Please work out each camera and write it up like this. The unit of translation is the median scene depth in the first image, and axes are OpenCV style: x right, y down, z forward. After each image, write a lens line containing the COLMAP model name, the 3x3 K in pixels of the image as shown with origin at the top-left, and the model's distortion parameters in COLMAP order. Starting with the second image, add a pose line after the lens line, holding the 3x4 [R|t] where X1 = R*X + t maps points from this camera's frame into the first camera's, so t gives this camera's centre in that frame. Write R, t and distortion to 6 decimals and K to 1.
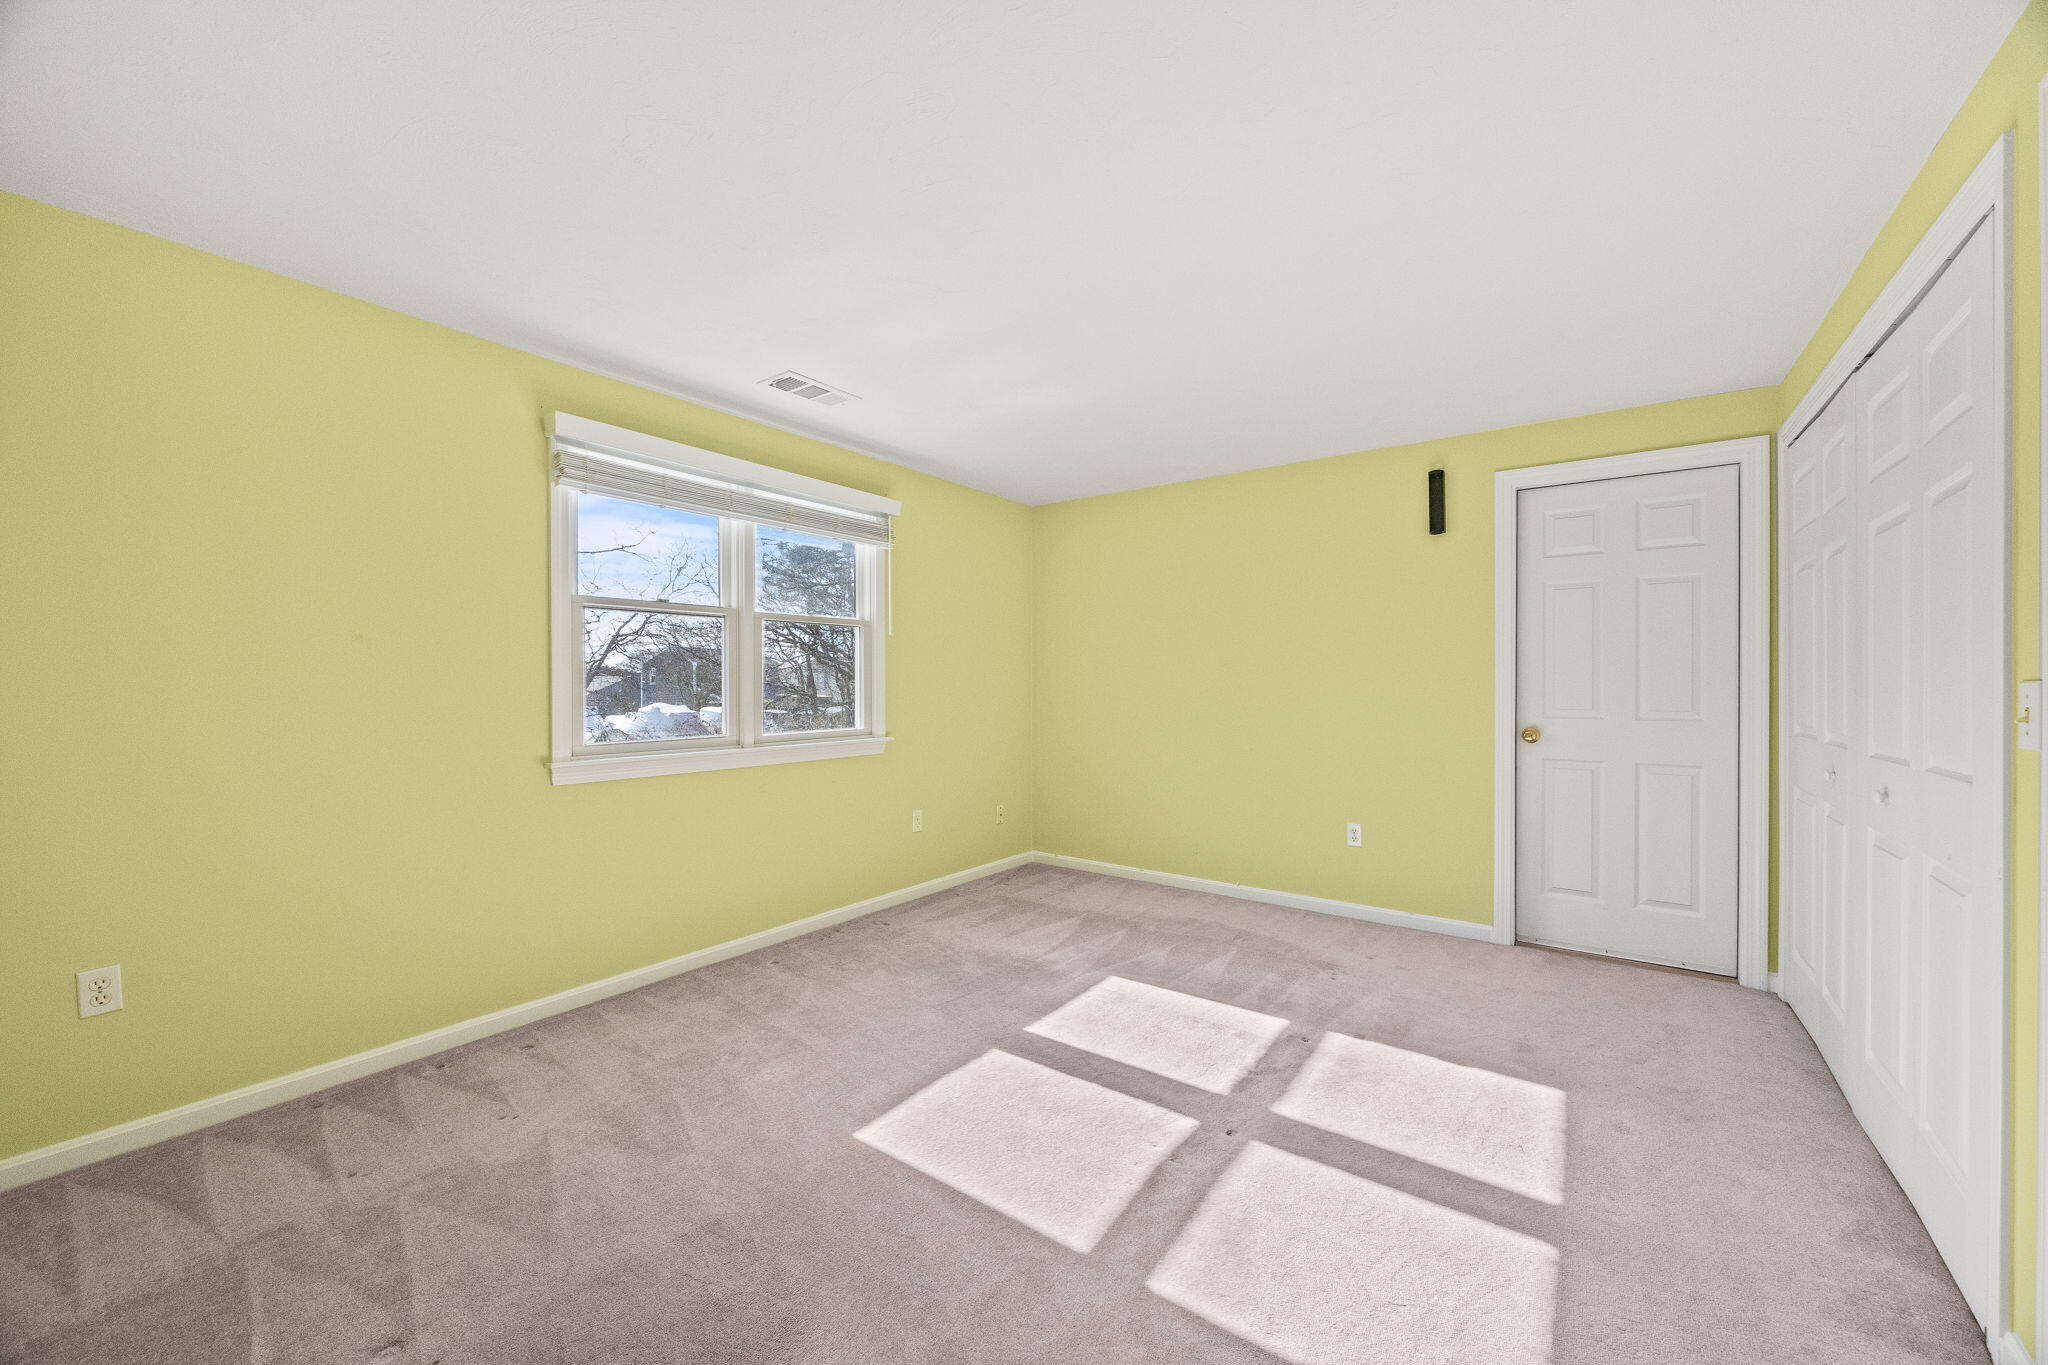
lens RADIAL K [[770.0, 0, 1023.8], [0, 770.0, 688.3], [0, 0, 1]] dist [-0.002958, 0.000077]
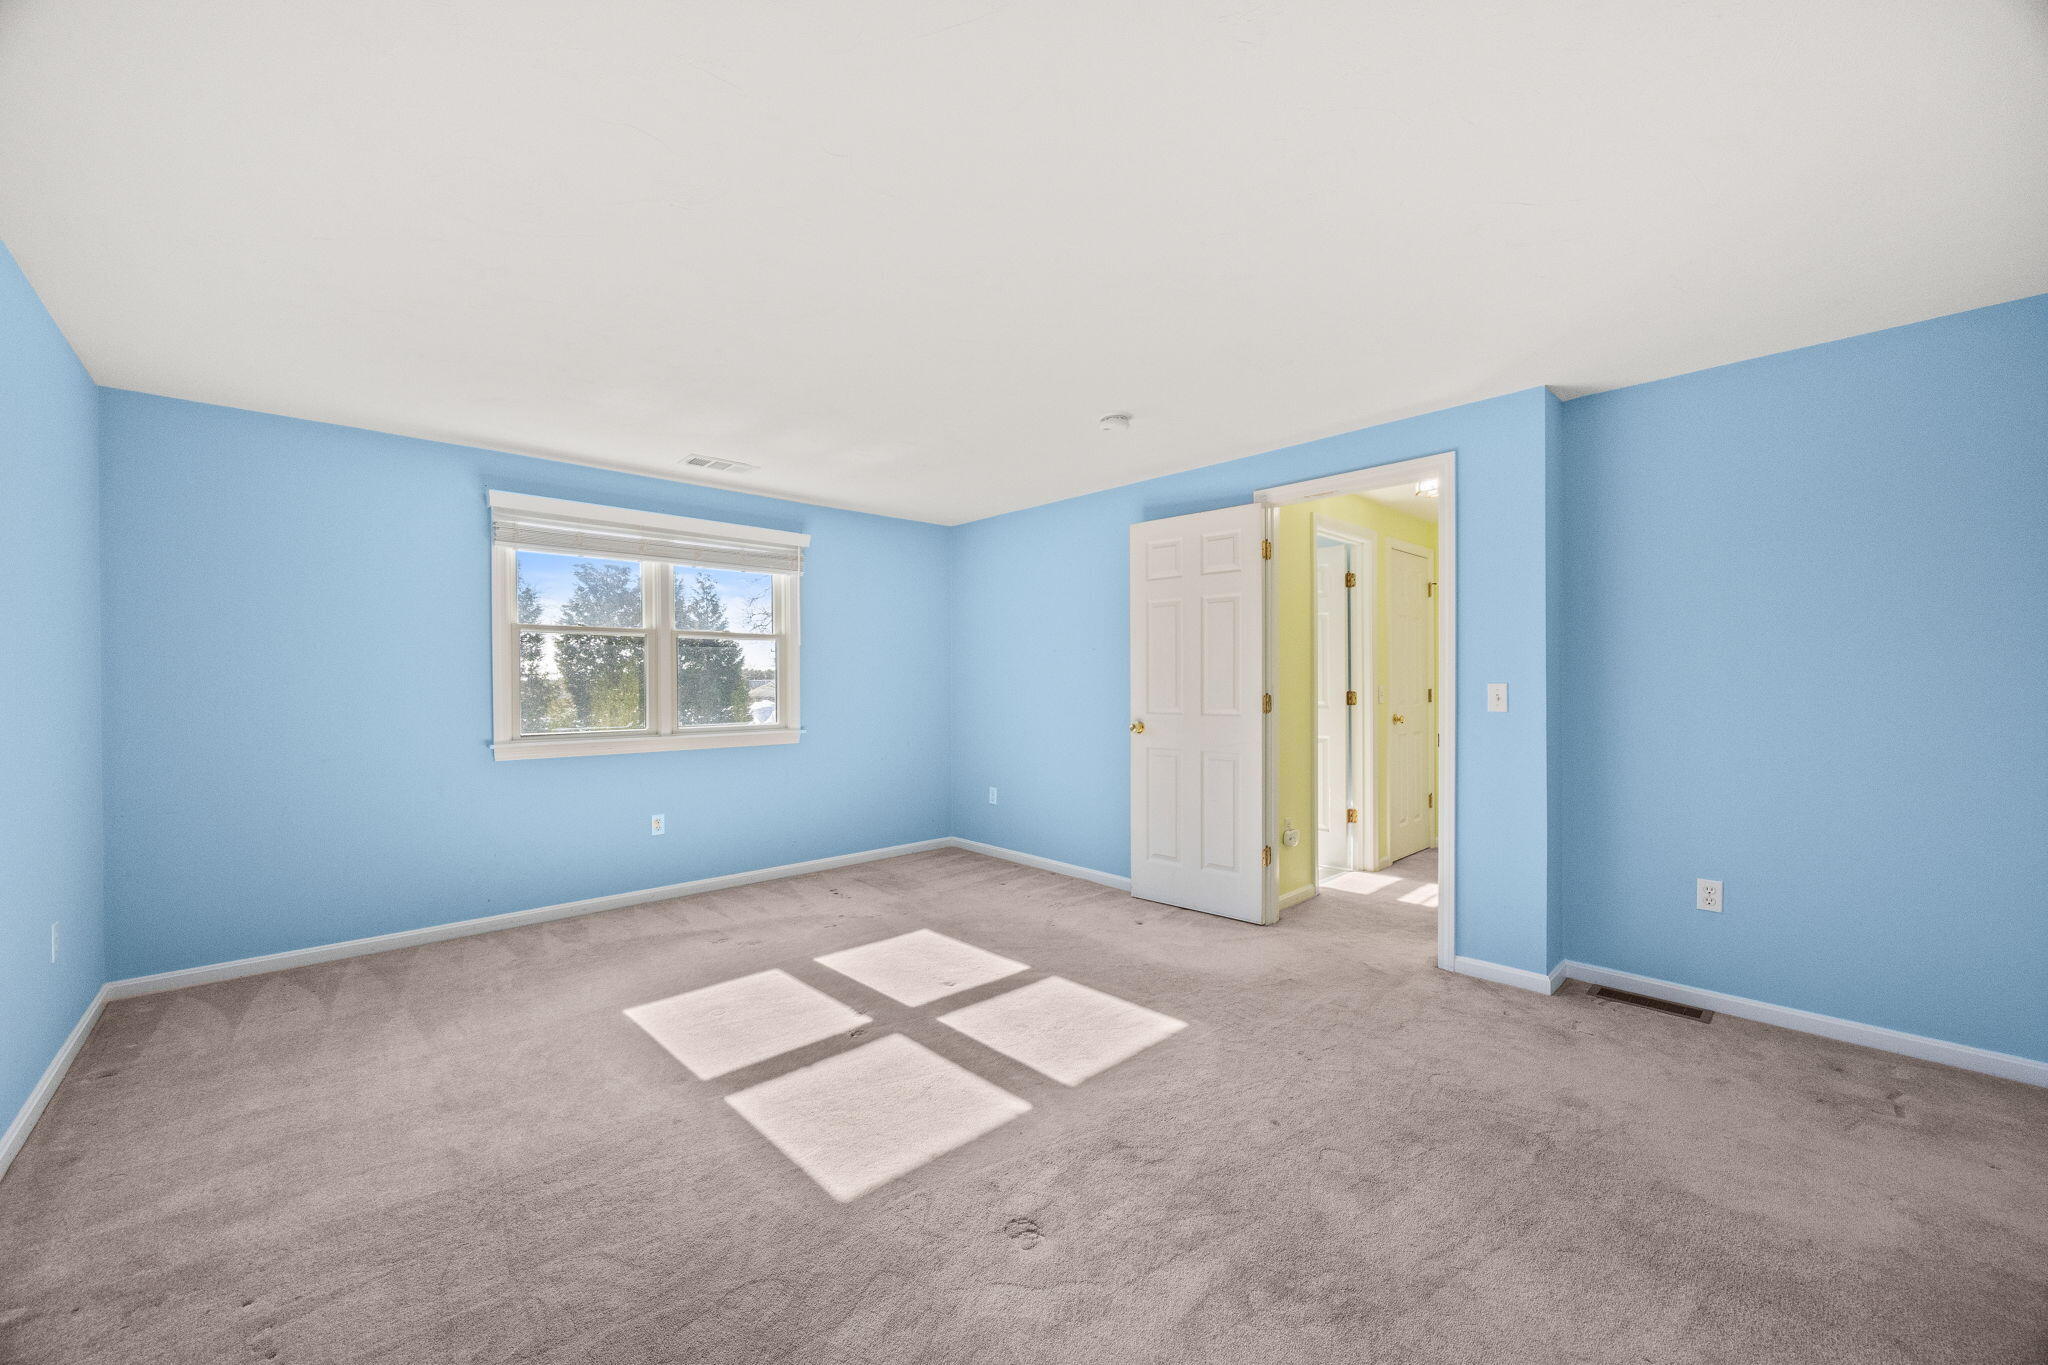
lens RADIAL K [[770.0, 0, 1023.5], [0, 770.0, 679.0], [0, 0, 1]] dist [-0.002958, 0.000077]
pose [[0.984970, -0.003775, -0.172682, 0.508788], [0.001177, 0.999885, -0.015148, 0.001842], [0.172720, 0.014717, 0.984861, -0.173530]]
